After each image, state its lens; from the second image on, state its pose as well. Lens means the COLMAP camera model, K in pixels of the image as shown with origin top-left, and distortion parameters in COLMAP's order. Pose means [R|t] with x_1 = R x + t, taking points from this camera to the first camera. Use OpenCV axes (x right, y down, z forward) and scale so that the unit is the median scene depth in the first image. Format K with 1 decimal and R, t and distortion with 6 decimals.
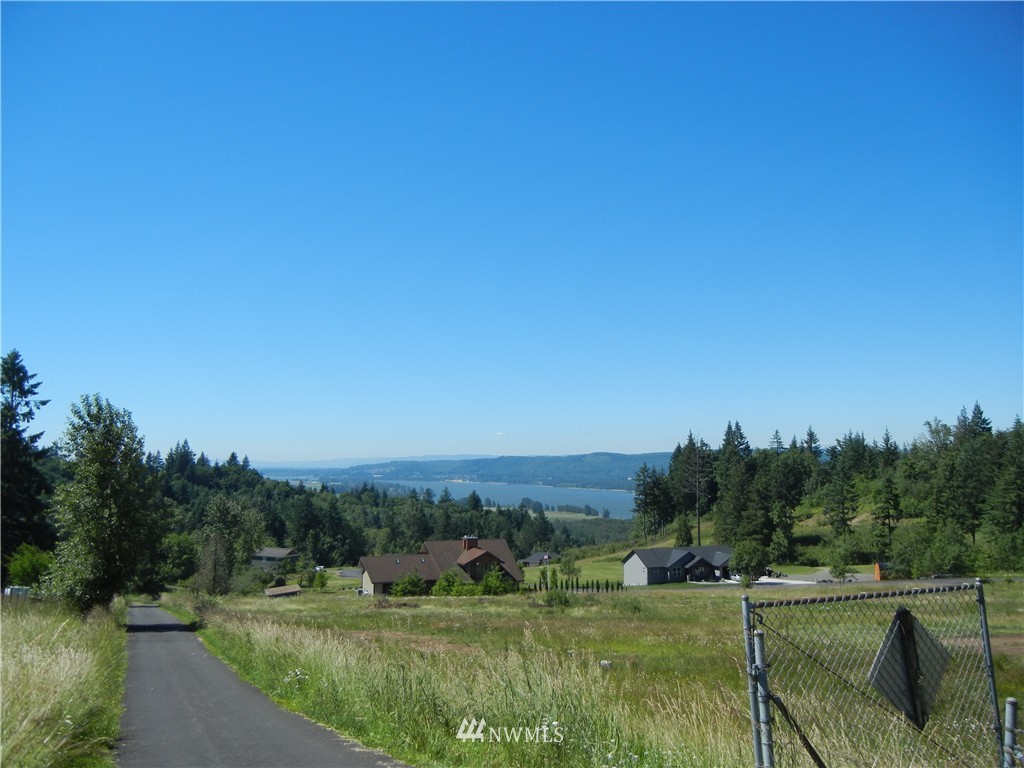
lens RADIAL K [[895.8, 0, 512.0], [0, 895.8, 384.0], [0, 0, 1]] dist [-0.004788, 0.057945]
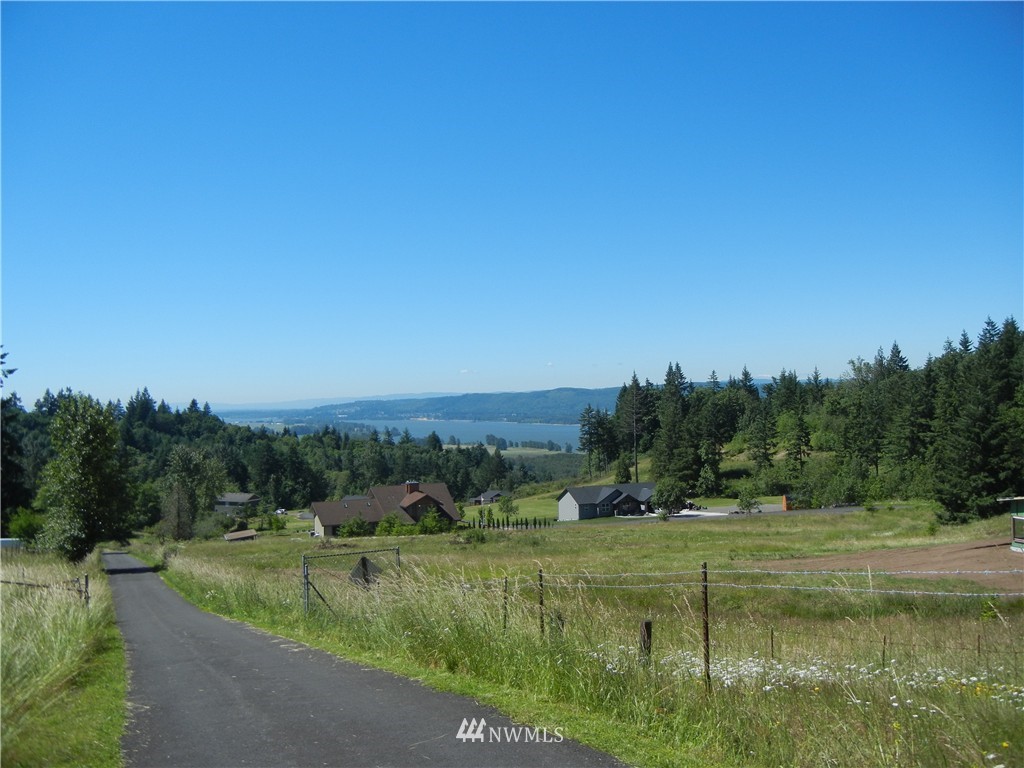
lens RADIAL K [[895.8, 0, 512.0], [0, 895.8, 384.0], [0, 0, 1]] dist [-0.004788, 0.057945]
pose [[0.999016, -0.020615, 0.039261, 0.022869], [0.017794, 0.997326, 0.070879, -0.016217], [-0.040617, -0.070111, 0.996712, -0.060383]]
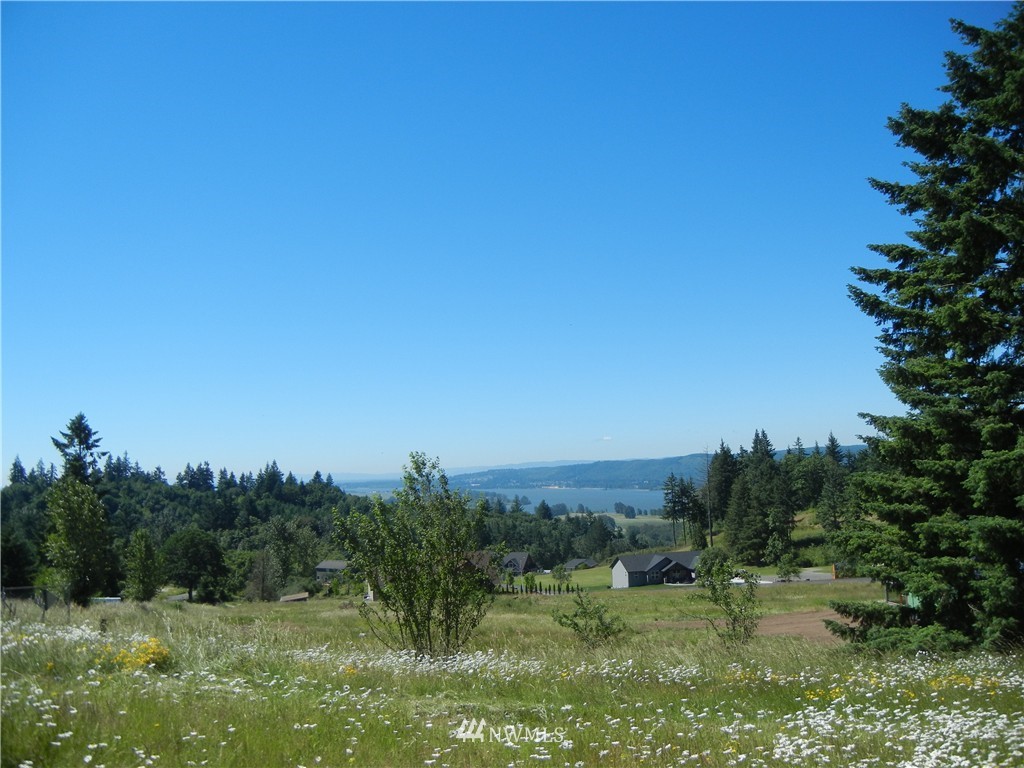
lens RADIAL K [[895.8, 0, 512.0], [0, 895.8, 384.0], [0, 0, 1]] dist [-0.004788, 0.057945]
pose [[0.993439, -0.043562, -0.105742, 0.104186], [0.042874, 0.999042, -0.008774, -0.022302], [0.106023, 0.004183, 0.994355, -0.110854]]
